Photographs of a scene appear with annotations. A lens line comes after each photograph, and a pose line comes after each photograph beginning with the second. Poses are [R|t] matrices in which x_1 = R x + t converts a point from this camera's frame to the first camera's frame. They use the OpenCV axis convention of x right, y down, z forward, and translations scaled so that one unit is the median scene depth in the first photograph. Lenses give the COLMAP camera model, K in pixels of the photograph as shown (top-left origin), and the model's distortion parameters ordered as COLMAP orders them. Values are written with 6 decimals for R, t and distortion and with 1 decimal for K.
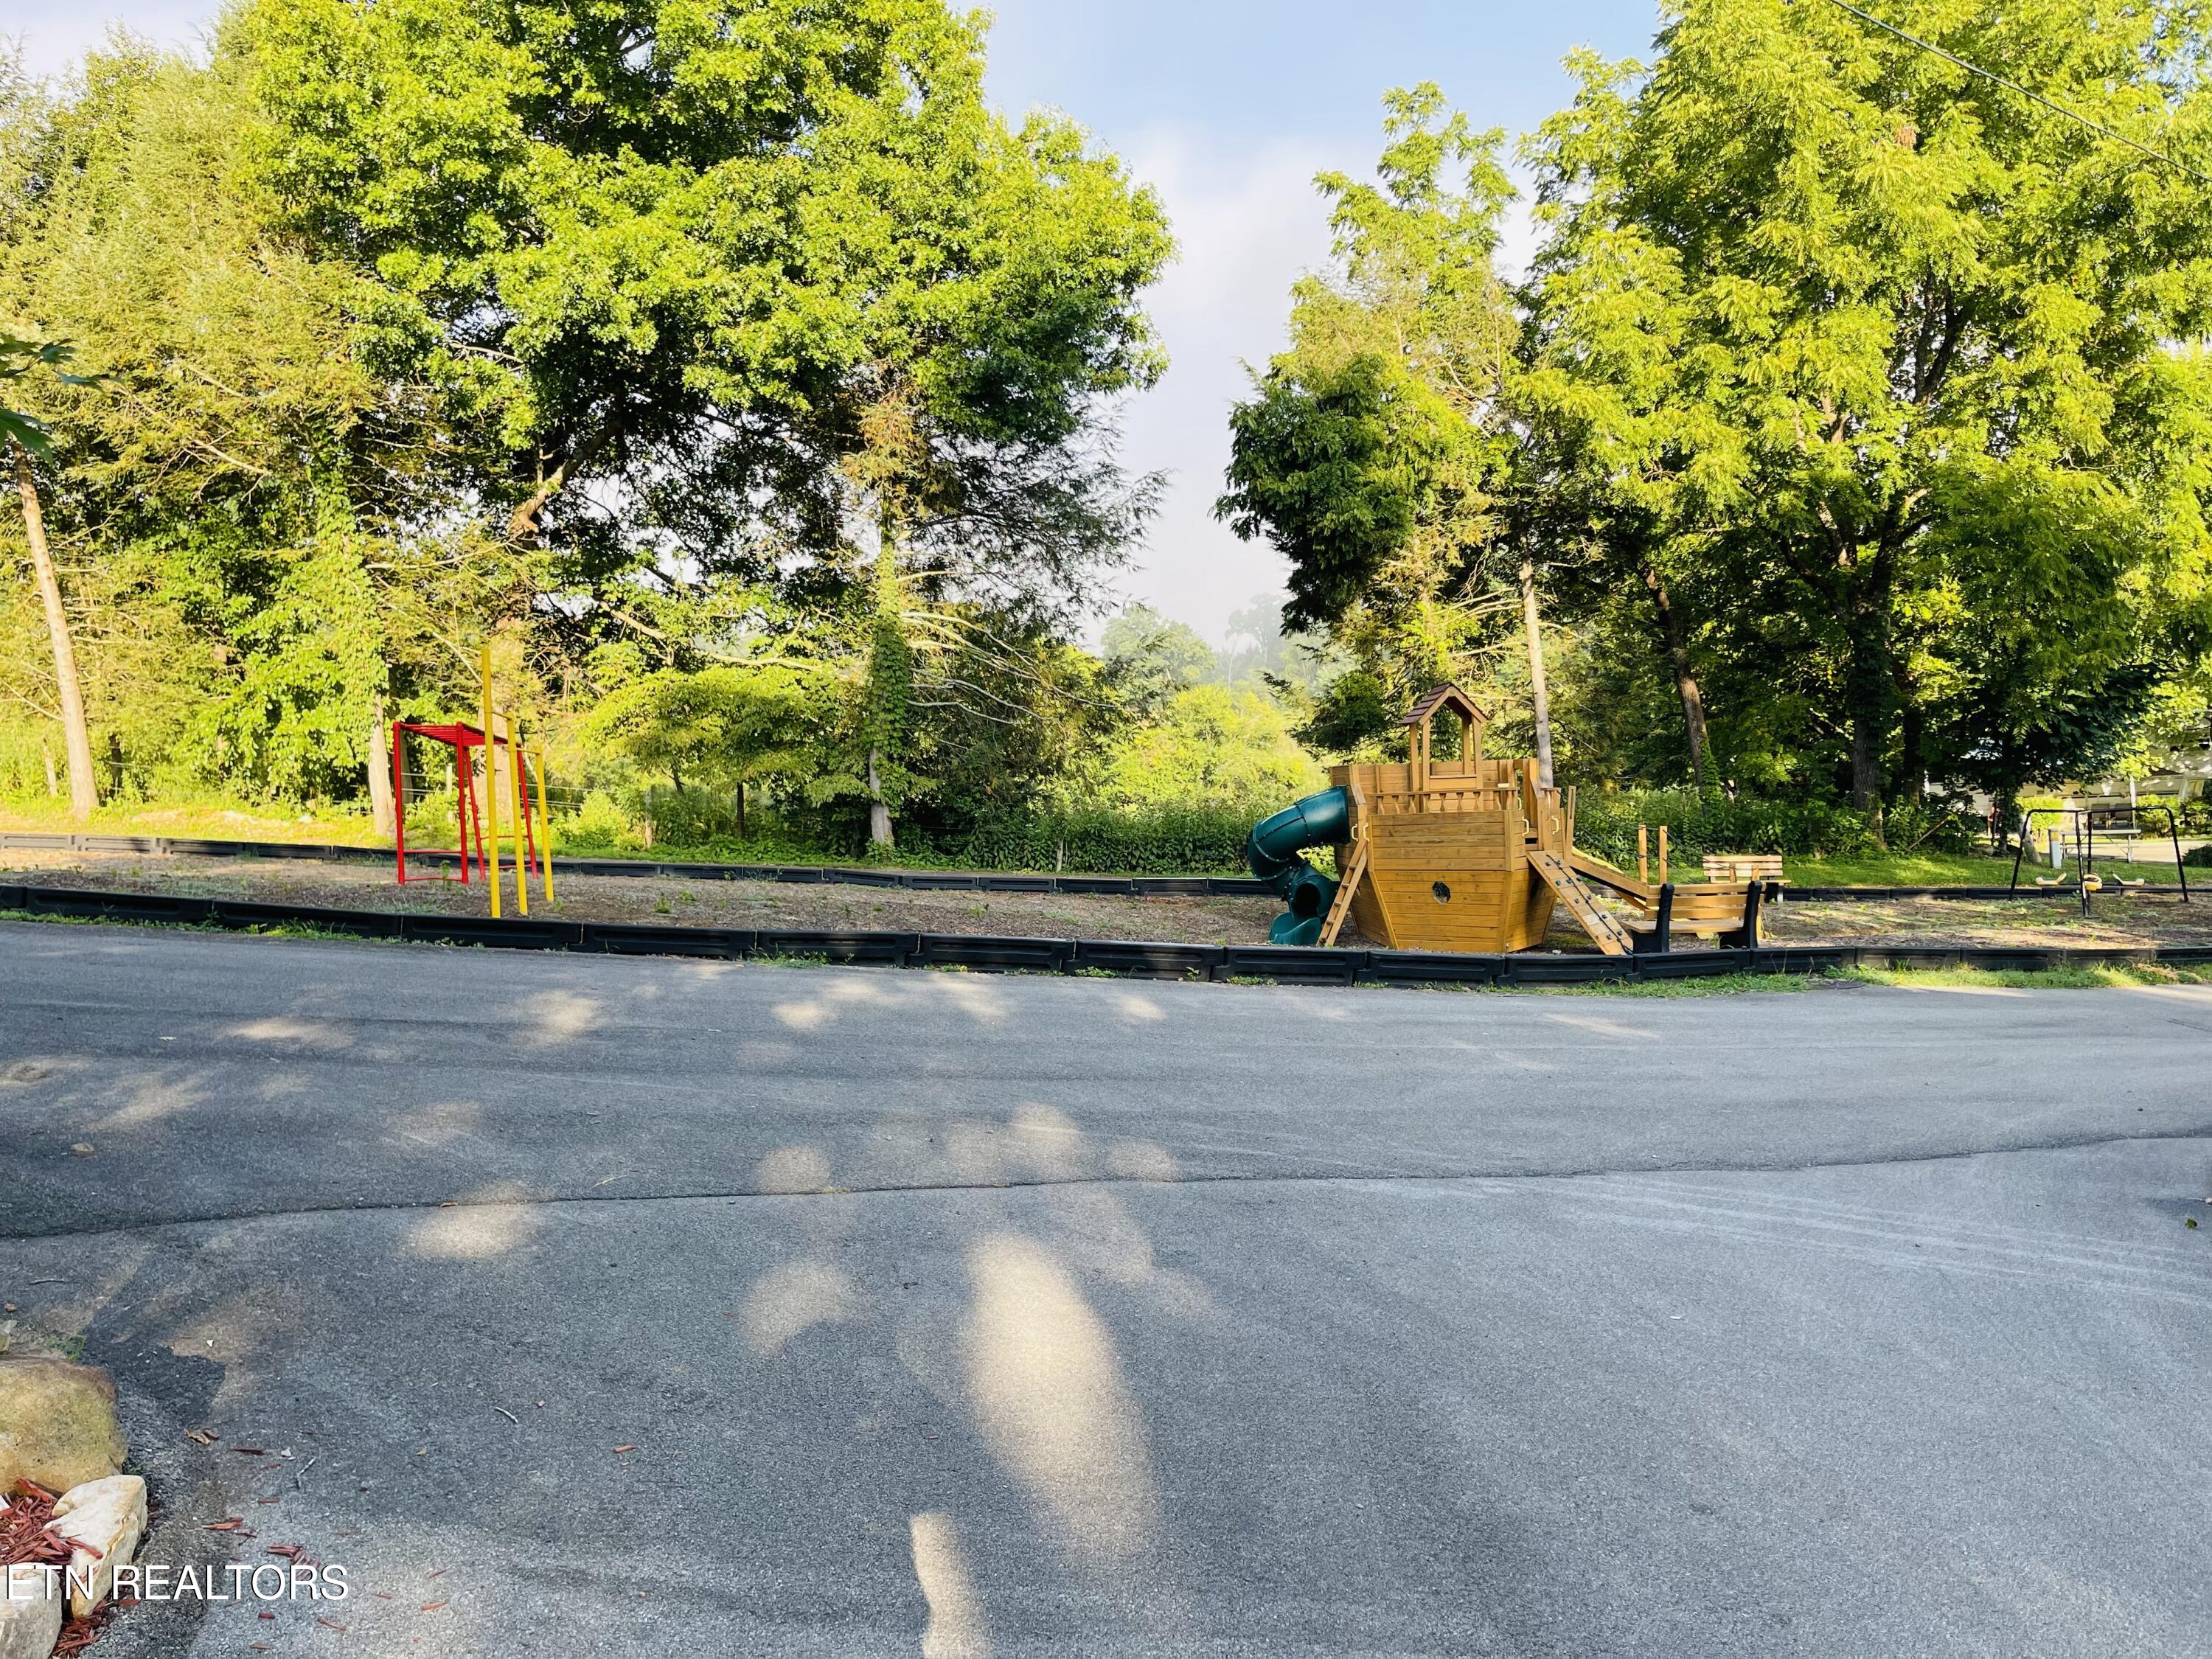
lens RADIAL K [[1677.4, 0, 1106.0], [0, 1677.4, 829.5], [0, 0, 1]] dist [0.119370, -0.160379]
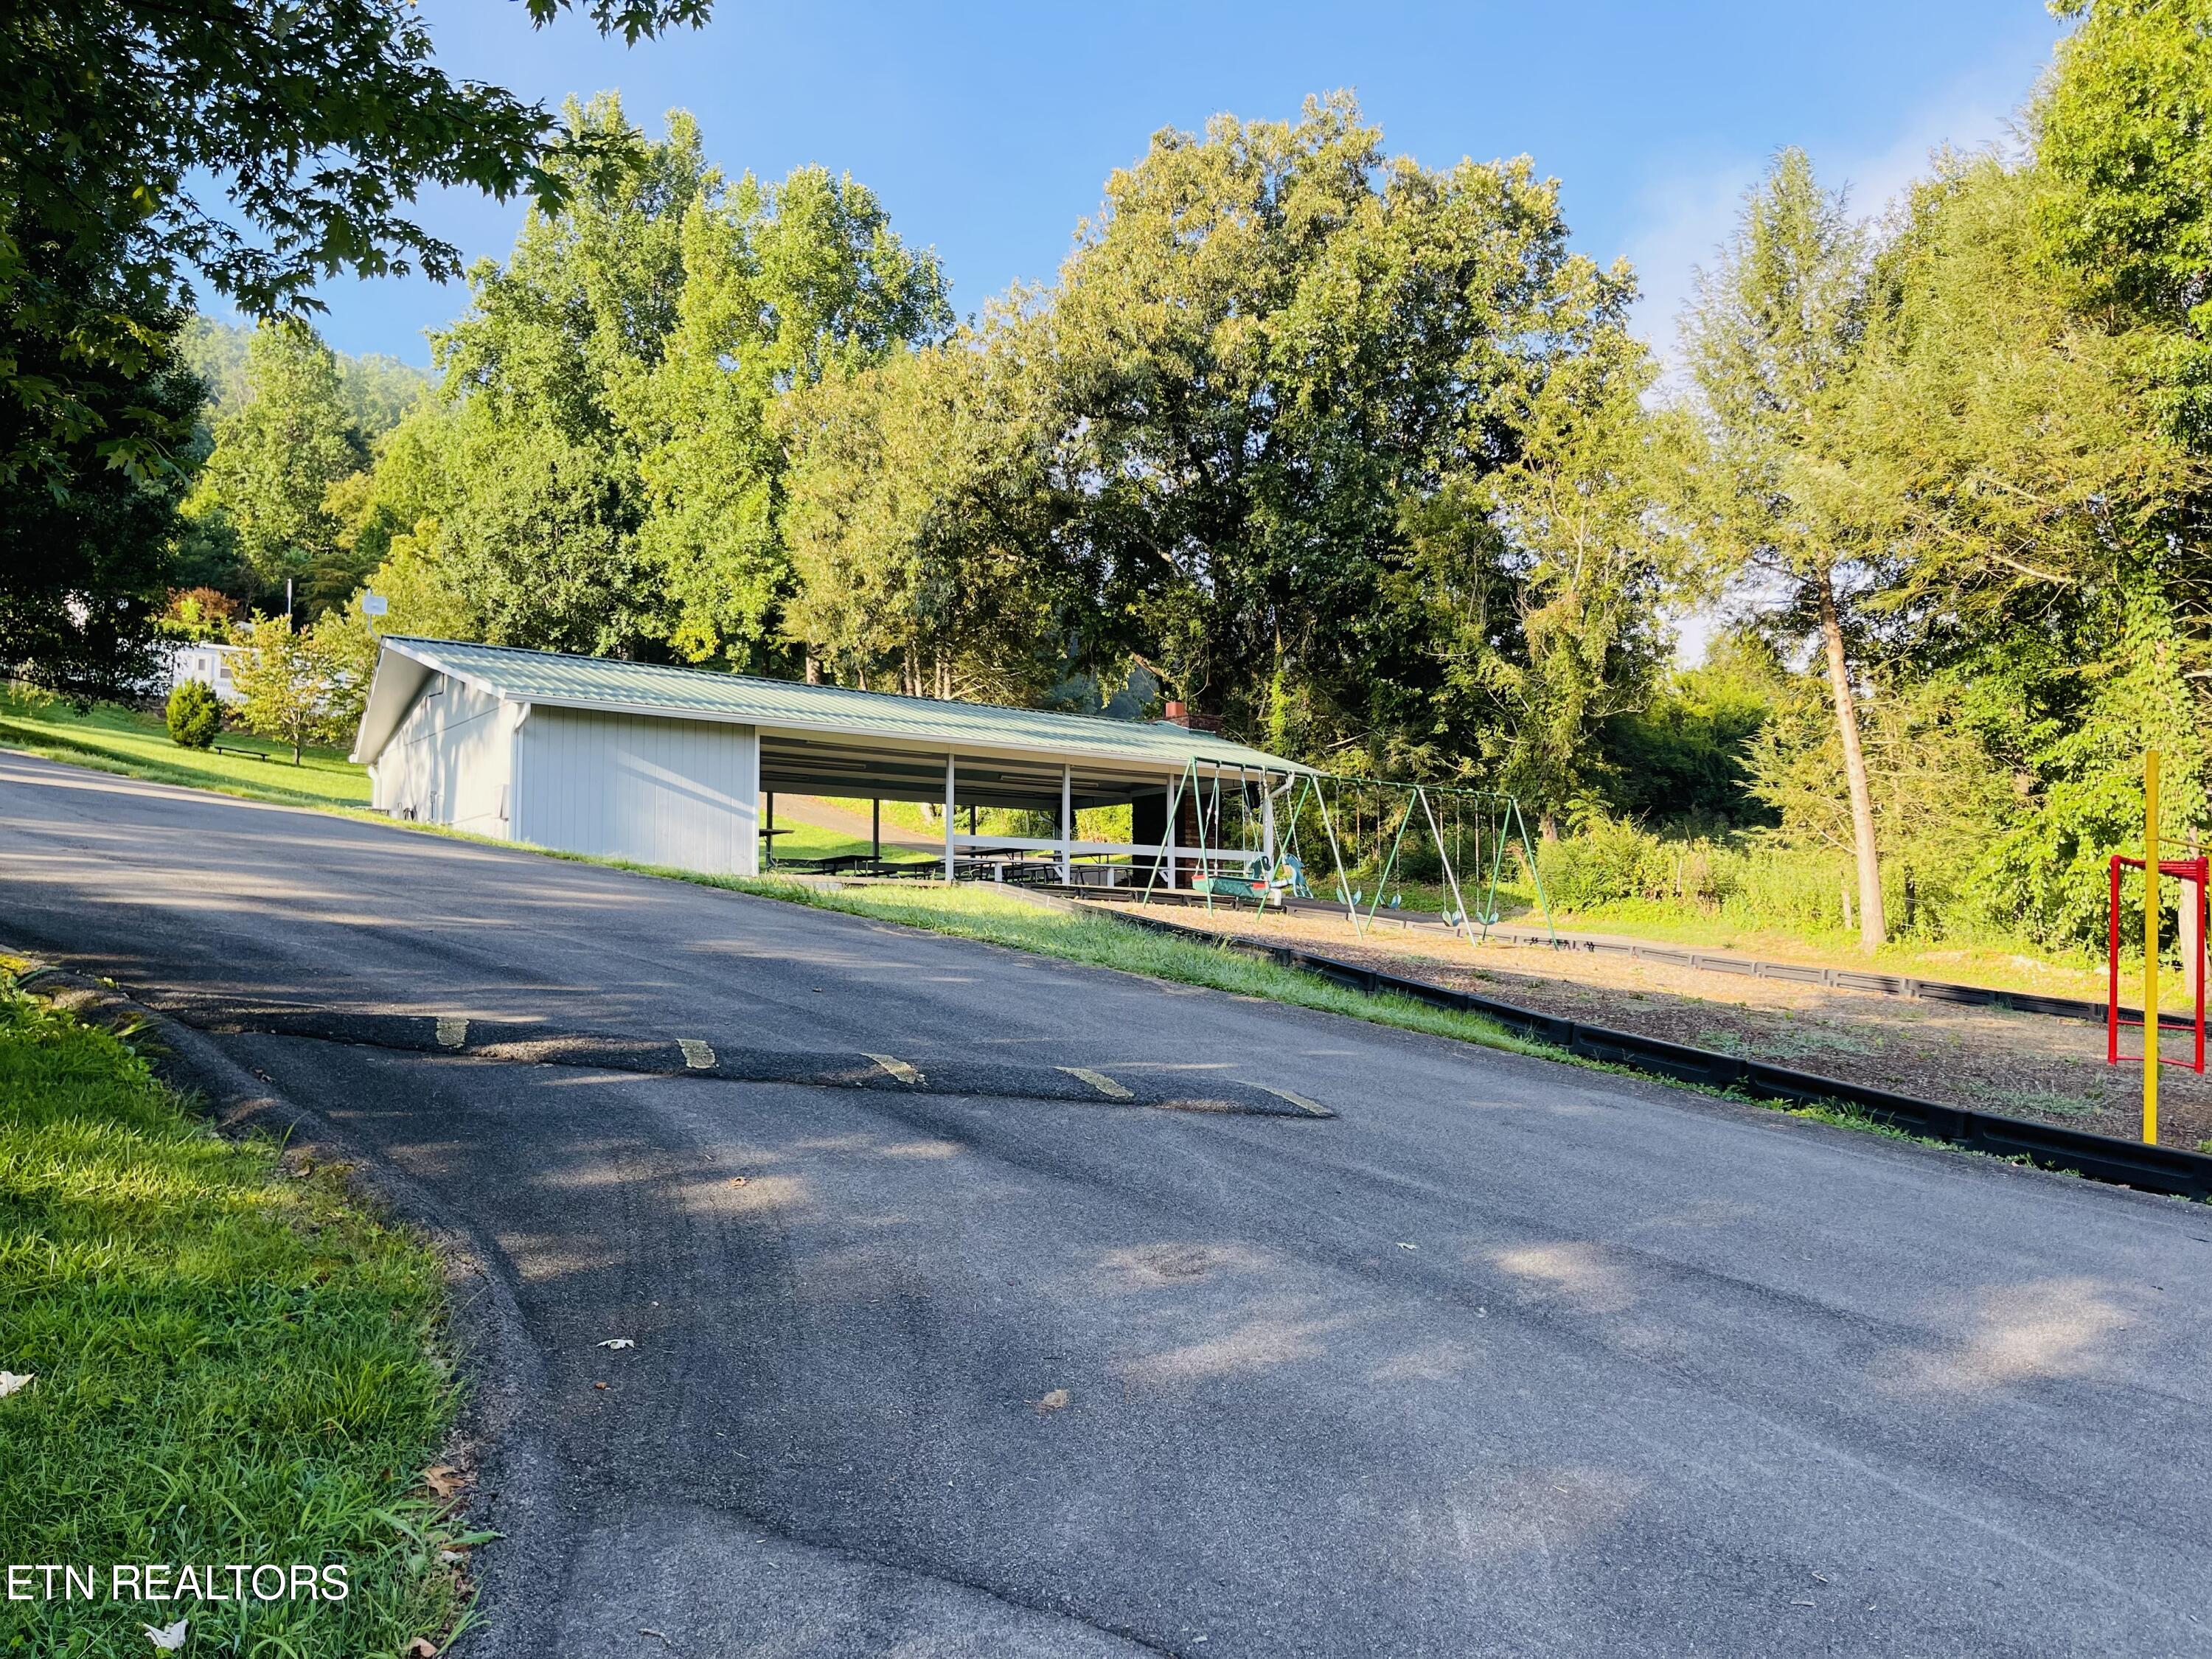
lens RADIAL K [[1677.4, 0, 1106.0], [0, 1677.4, 829.5], [0, 0, 1]] dist [0.119370, -0.160379]
pose [[0.526091, -0.000185, -0.850428, 0.007737], [-0.068316, 0.996759, -0.042479, -0.005803], [0.847680, 0.080445, 0.524373, 0.110284]]
